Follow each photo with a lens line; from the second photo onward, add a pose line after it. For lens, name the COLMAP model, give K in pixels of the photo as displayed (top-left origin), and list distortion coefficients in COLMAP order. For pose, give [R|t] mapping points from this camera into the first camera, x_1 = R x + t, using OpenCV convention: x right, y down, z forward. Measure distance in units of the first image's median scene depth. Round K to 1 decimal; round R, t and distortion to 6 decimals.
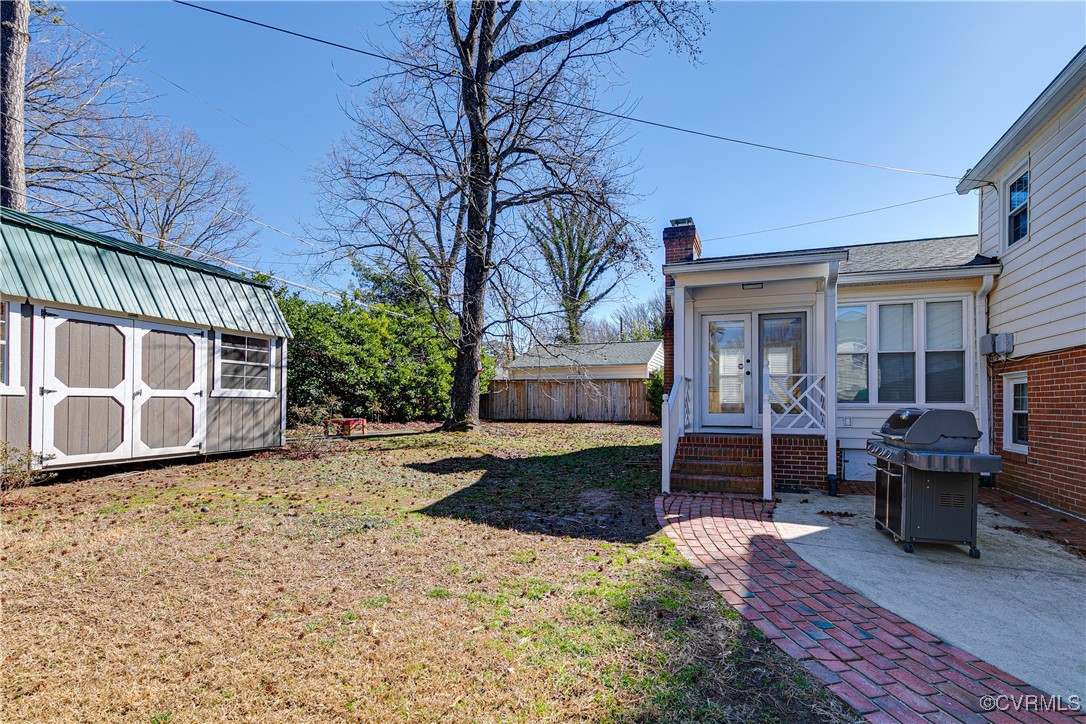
lens RADIAL K [[497.7, 0, 546.6], [0, 497.7, 393.8], [0, 0, 1]] dist [0.003132, -0.000633]
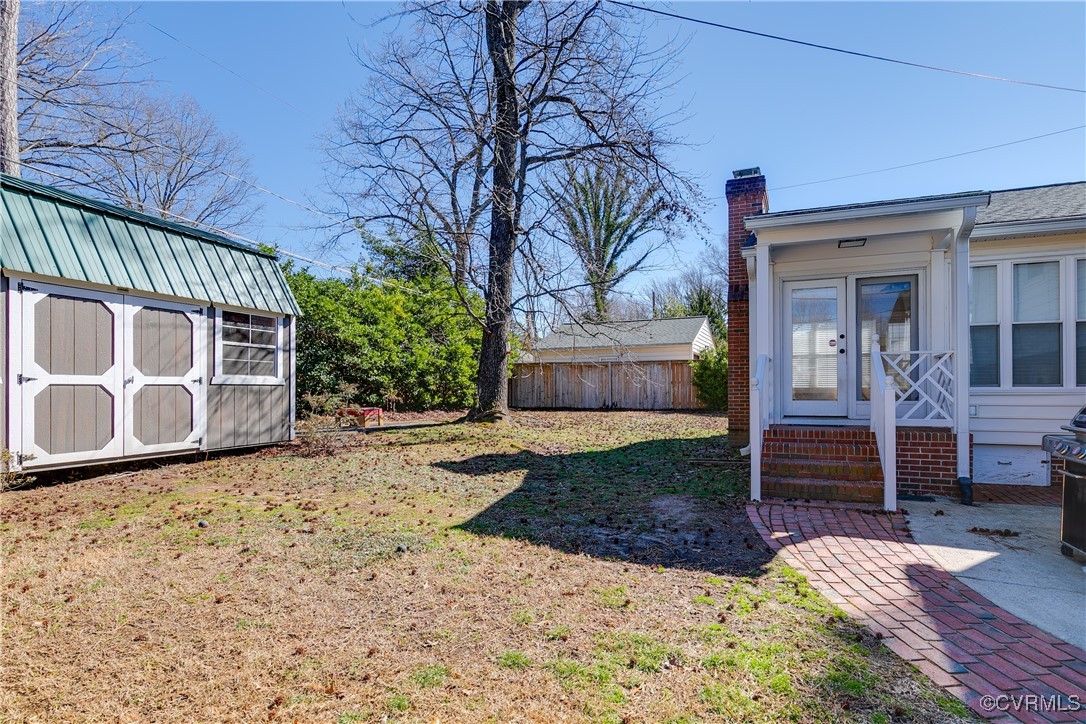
lens RADIAL K [[545.1, 0, 531.4], [0, 545.1, 382.5], [0, 0, 1]] dist [-0.005288, 0.001505]
pose [[0.997721, -0.006378, -0.067179, -0.054924], [0.006873, 0.999951, 0.007143, -0.000202], [0.067130, -0.007589, 0.997715, 0.092196]]
